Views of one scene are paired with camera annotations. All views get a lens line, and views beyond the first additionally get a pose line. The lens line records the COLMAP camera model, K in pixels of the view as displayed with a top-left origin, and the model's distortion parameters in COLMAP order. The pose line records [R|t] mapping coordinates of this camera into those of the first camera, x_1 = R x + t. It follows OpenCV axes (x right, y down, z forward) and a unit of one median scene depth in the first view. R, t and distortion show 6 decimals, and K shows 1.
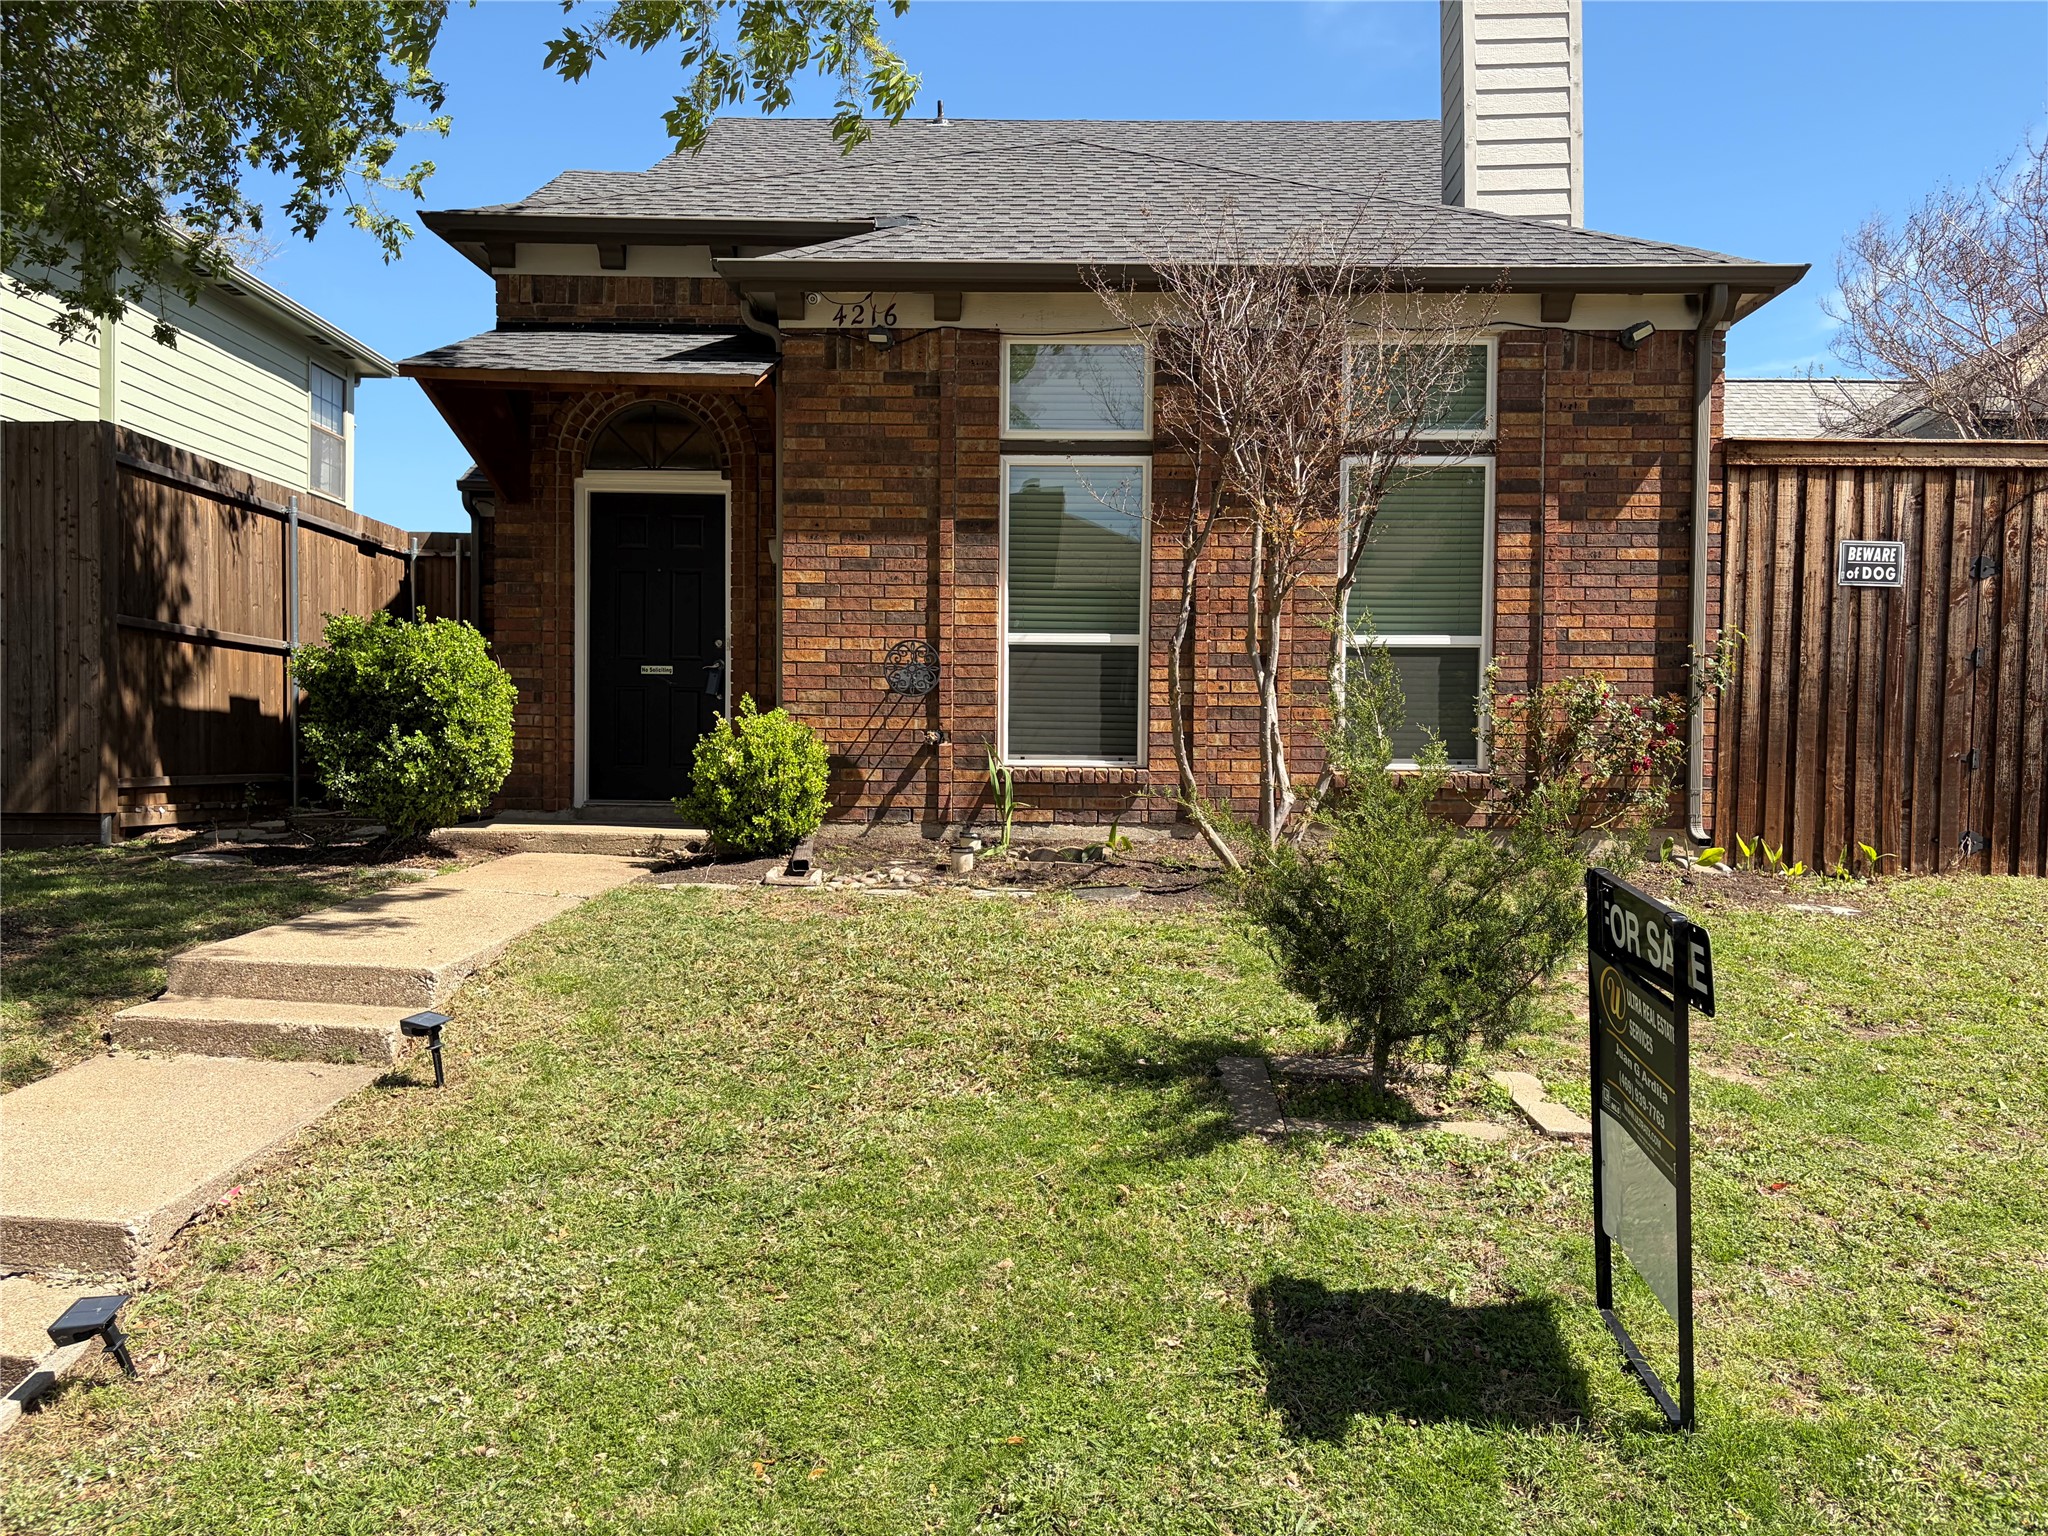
lens RADIAL K [[1535.4, 0, 1013.3], [0, 1535.4, 787.8], [0, 0, 1]] dist [0.043046, -0.057436]
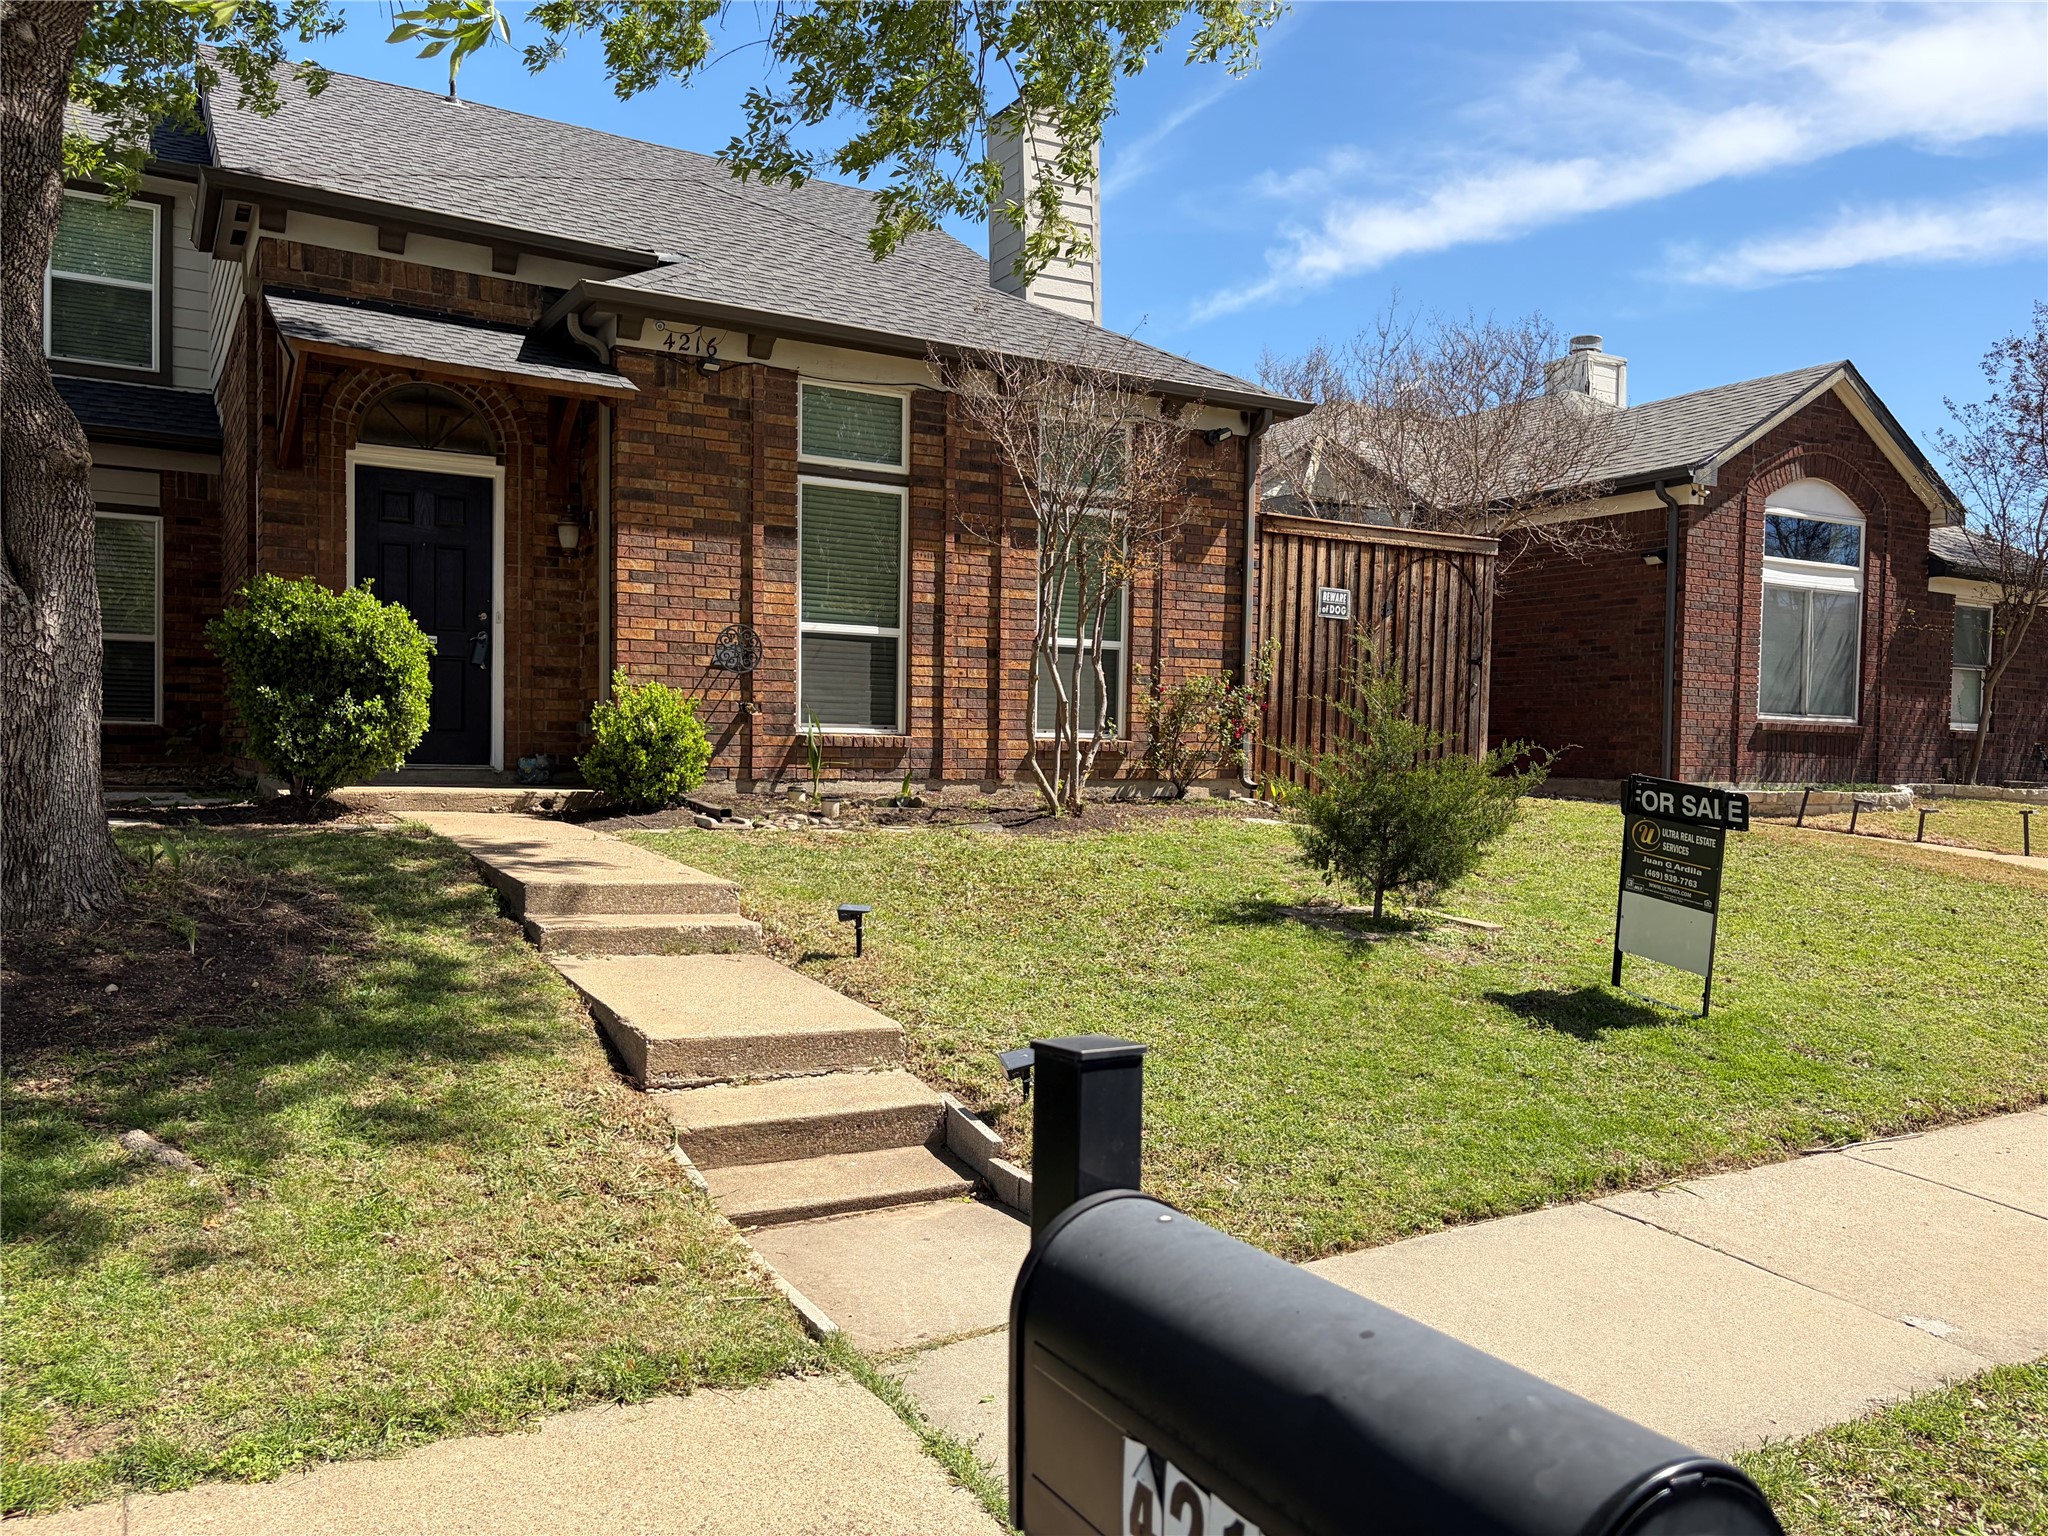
lens RADIAL K [[1535.4, 0, 1040.5], [0, 1535.4, 769.5], [0, 0, 1]] dist [0.043046, -0.057436]
pose [[0.848557, -0.005479, 0.529075, -0.487967], [0.004152, 0.999985, 0.003696, 0.011233], [-0.529088, -0.000939, 0.848567, -0.126932]]
